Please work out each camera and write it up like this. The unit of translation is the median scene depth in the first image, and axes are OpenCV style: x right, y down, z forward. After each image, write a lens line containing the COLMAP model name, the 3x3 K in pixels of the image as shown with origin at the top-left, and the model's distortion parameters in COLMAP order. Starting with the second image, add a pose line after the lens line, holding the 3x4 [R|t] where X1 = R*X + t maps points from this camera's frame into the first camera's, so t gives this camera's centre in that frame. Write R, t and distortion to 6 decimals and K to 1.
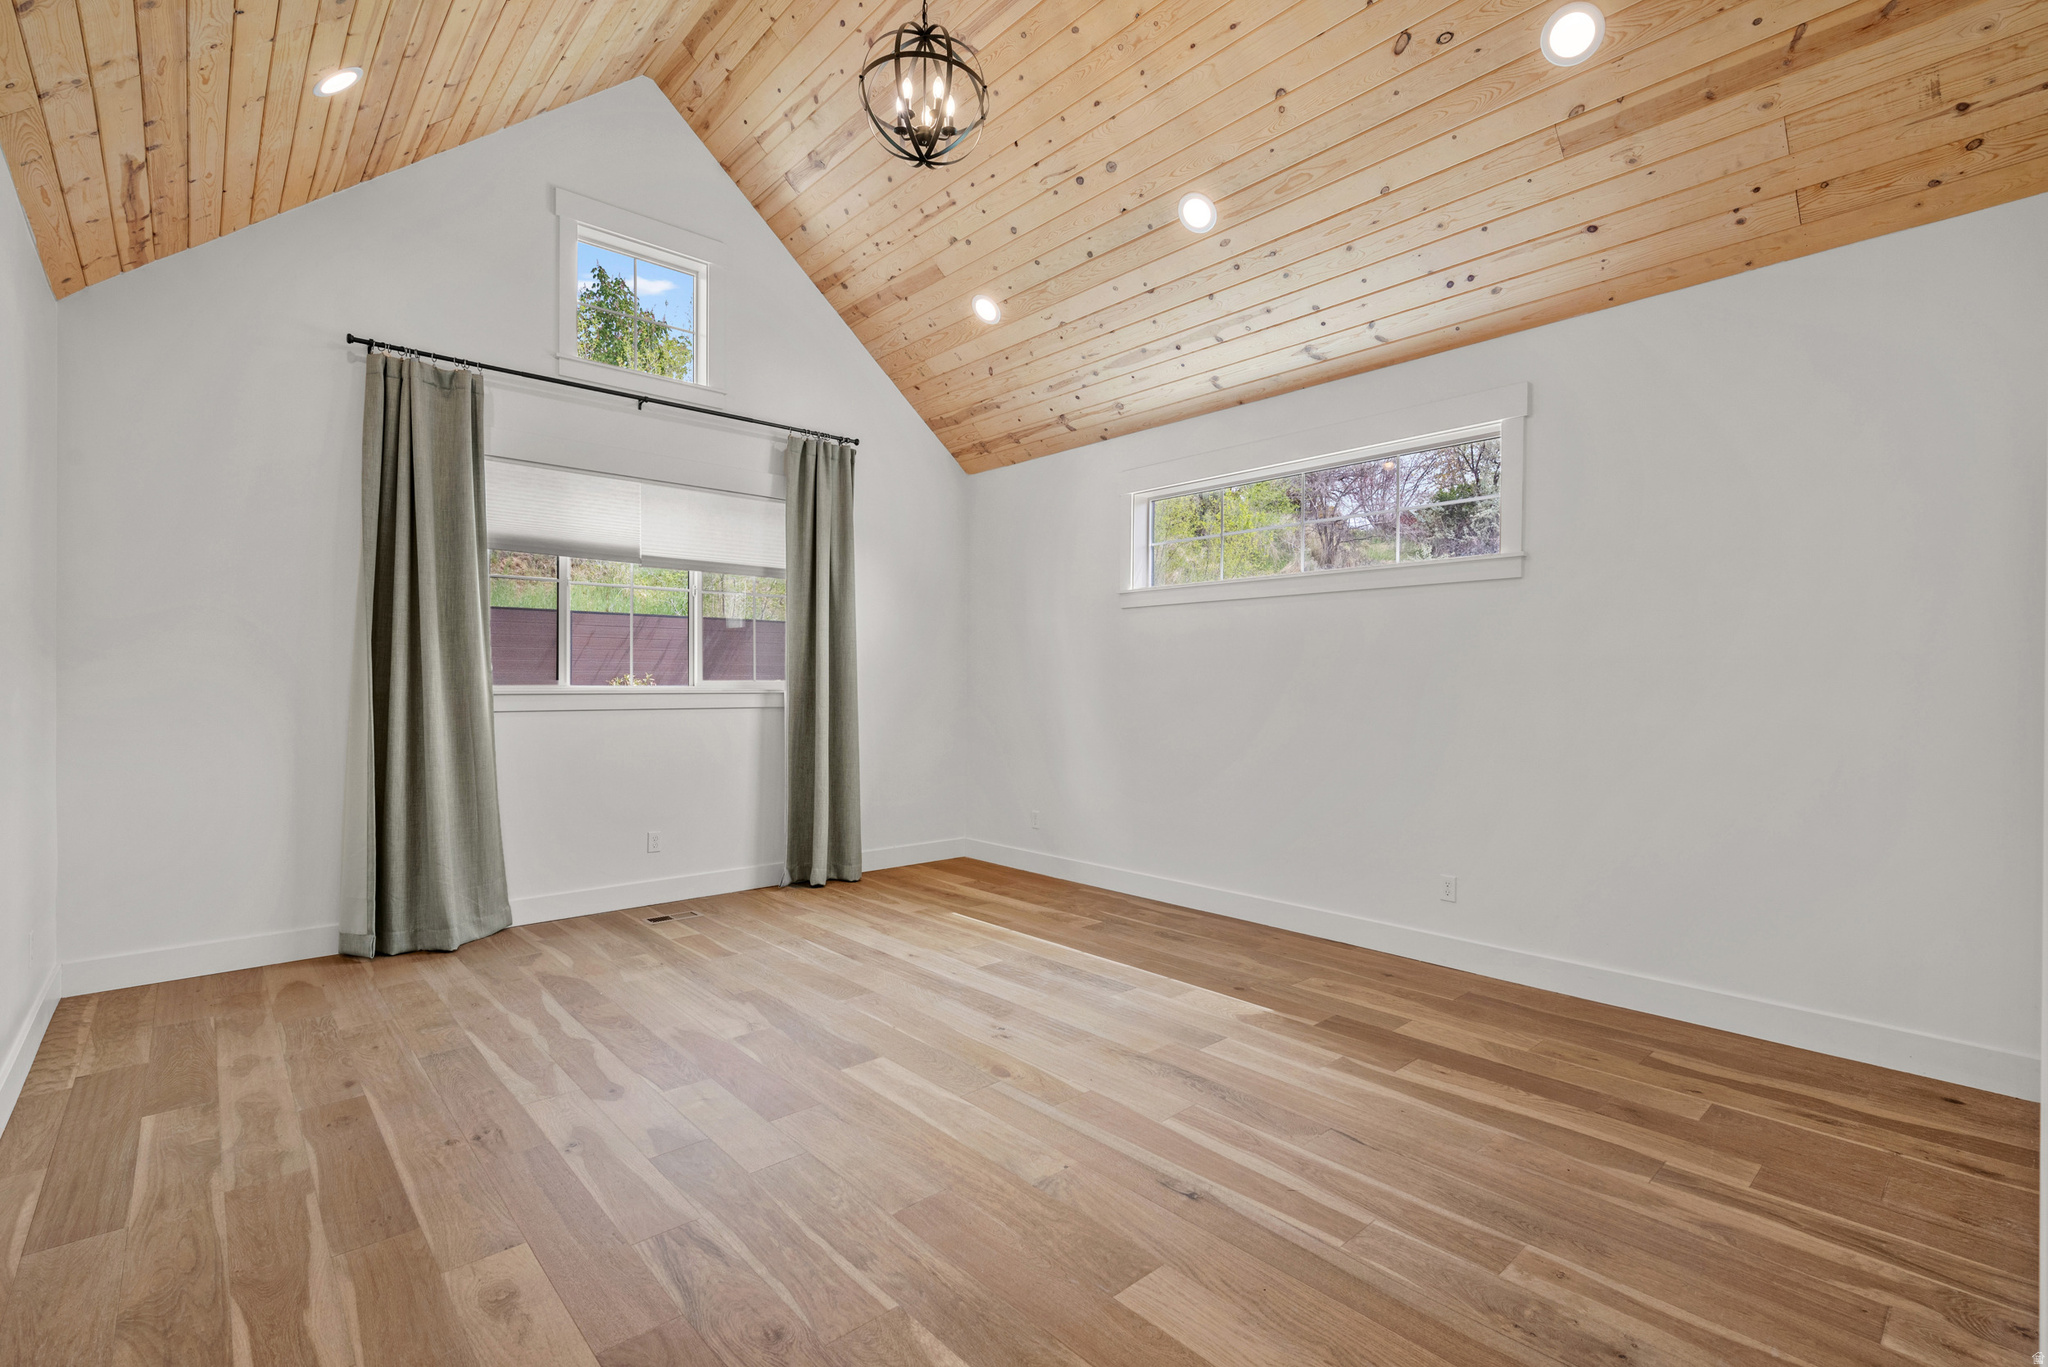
lens RADIAL K [[936.6, 0, 1024.6], [0, 936.6, 681.3], [0, 0, 1]] dist [-0.000269, -0.000006]
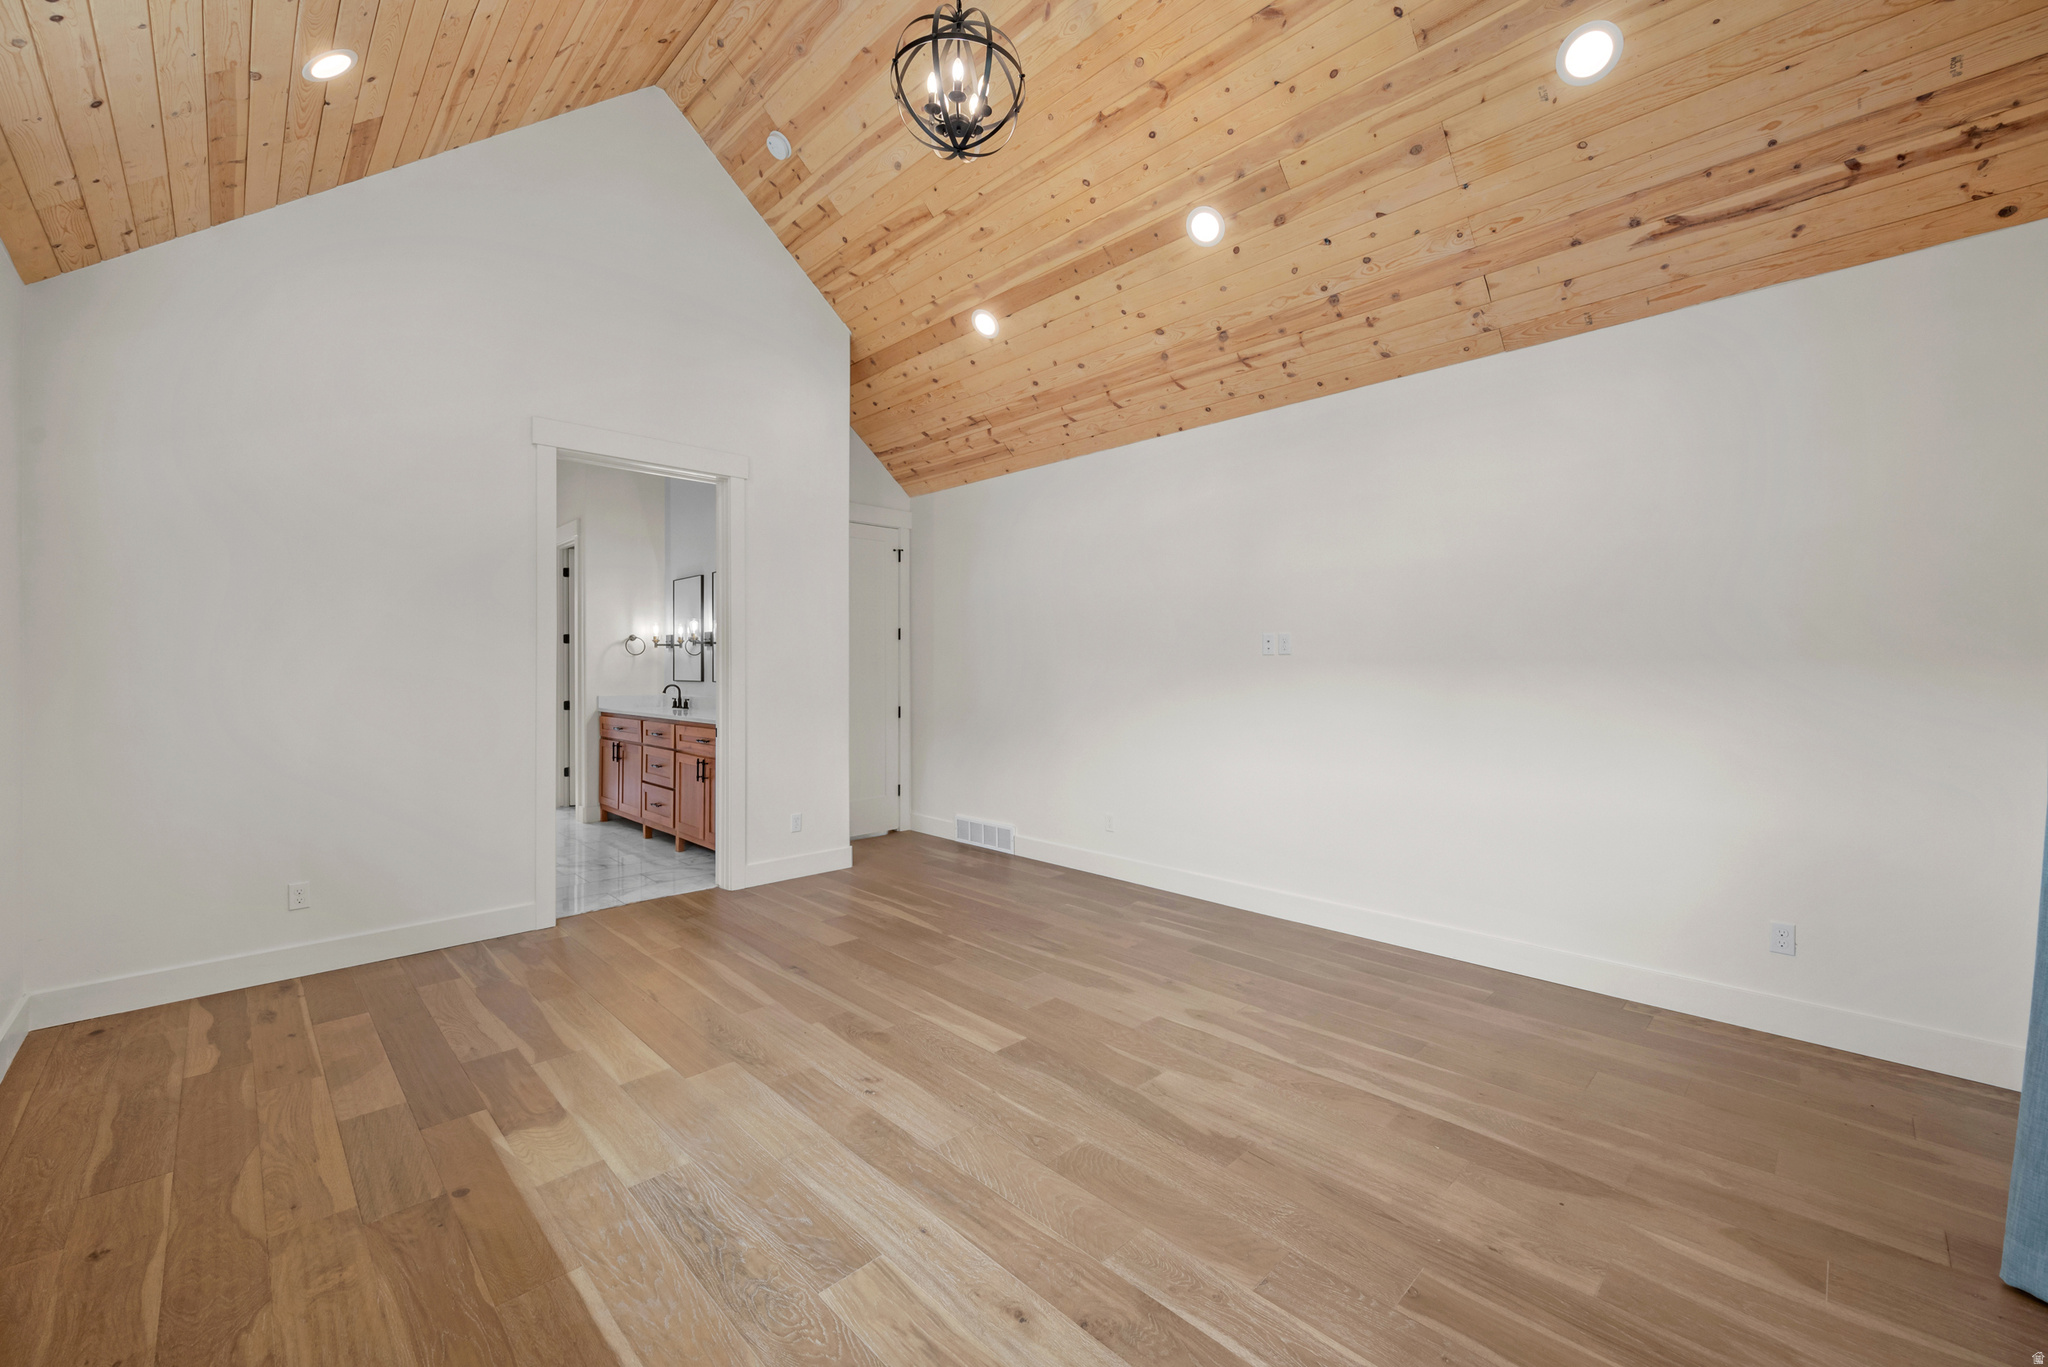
lens RADIAL K [[824.8, 0, 1023.4], [0, 824.8, 676.7], [0, 0, 1]] dist [-0.000102, 0.000034]
pose [[-0.999123, -0.000935, -0.041855, -0.150178], [-0.001376, 0.999944, 0.010487, -0.023812], [0.041843, 0.010535, -0.999069, 1.965561]]
